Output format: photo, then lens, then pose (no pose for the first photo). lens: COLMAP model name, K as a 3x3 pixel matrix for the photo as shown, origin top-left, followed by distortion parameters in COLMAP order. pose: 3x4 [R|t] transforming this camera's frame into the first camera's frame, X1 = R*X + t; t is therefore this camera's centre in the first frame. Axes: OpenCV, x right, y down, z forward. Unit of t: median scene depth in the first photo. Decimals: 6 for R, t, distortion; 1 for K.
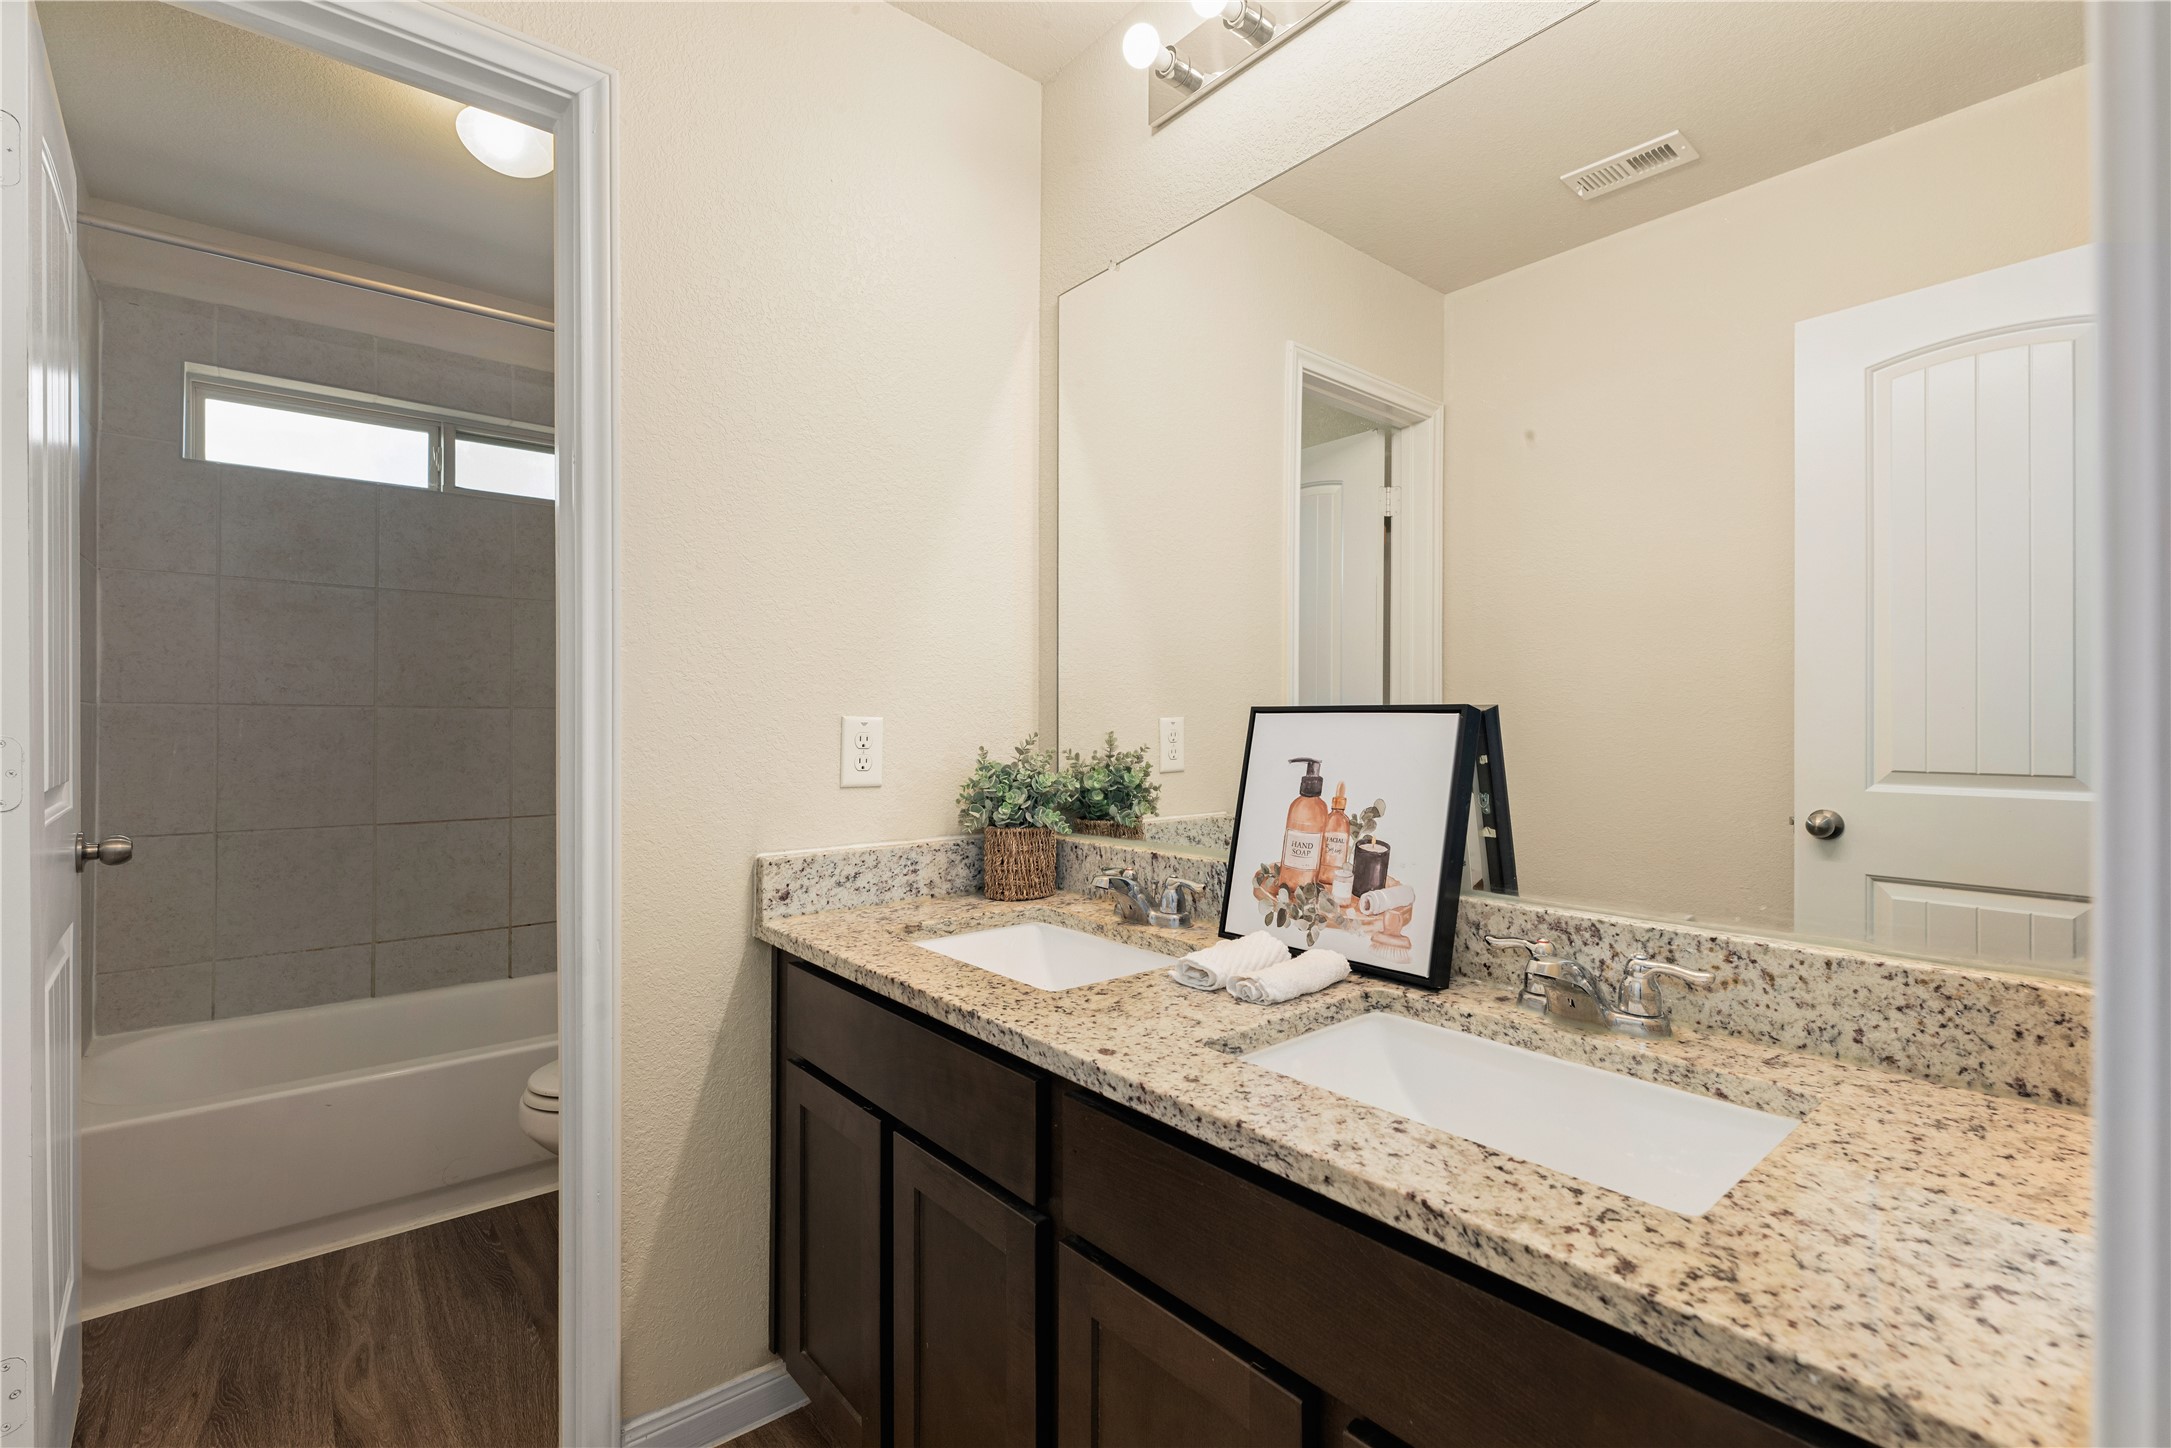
lens RADIAL K [[966.8, 0, 1085.5], [0, 966.8, 724.0], [0, 0, 1]] dist [-0.000686, -0.000890]
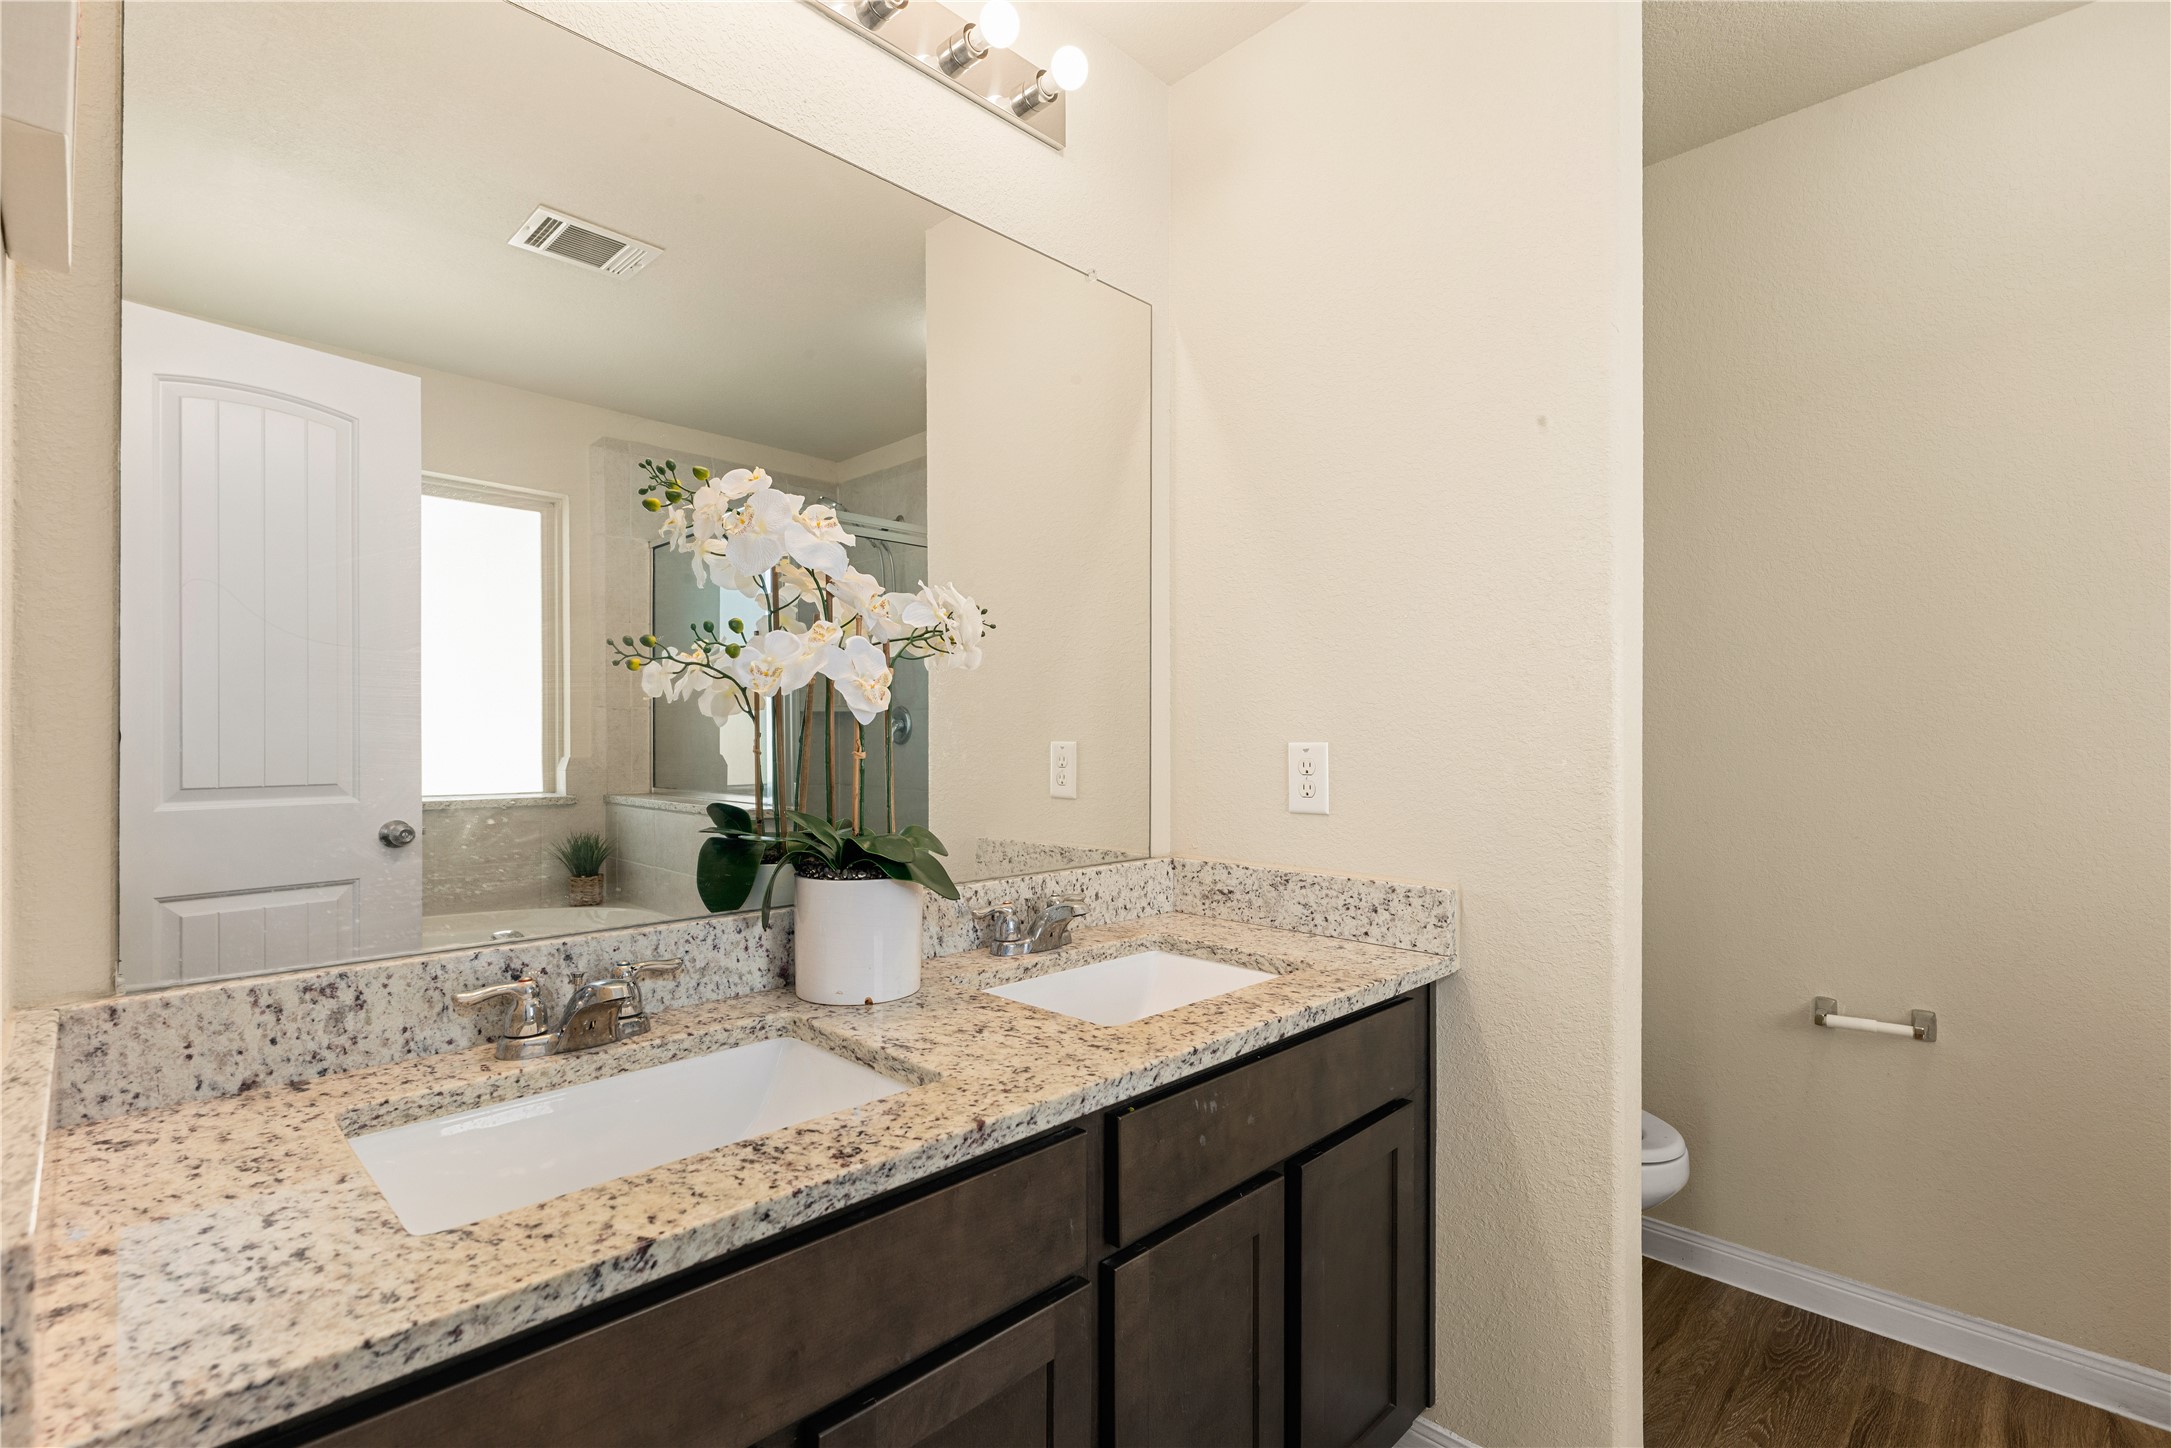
lens RADIAL K [[966.8, 0, 1085.5], [0, 966.8, 724.0], [0, 0, 1]] dist [-0.000686, -0.000890]
pose [[-0.073365, 0.012297, 0.997229, -1.019249], [0.000700, 0.999924, -0.012279, -0.012358], [-0.997305, -0.000202, -0.073368, 1.104569]]
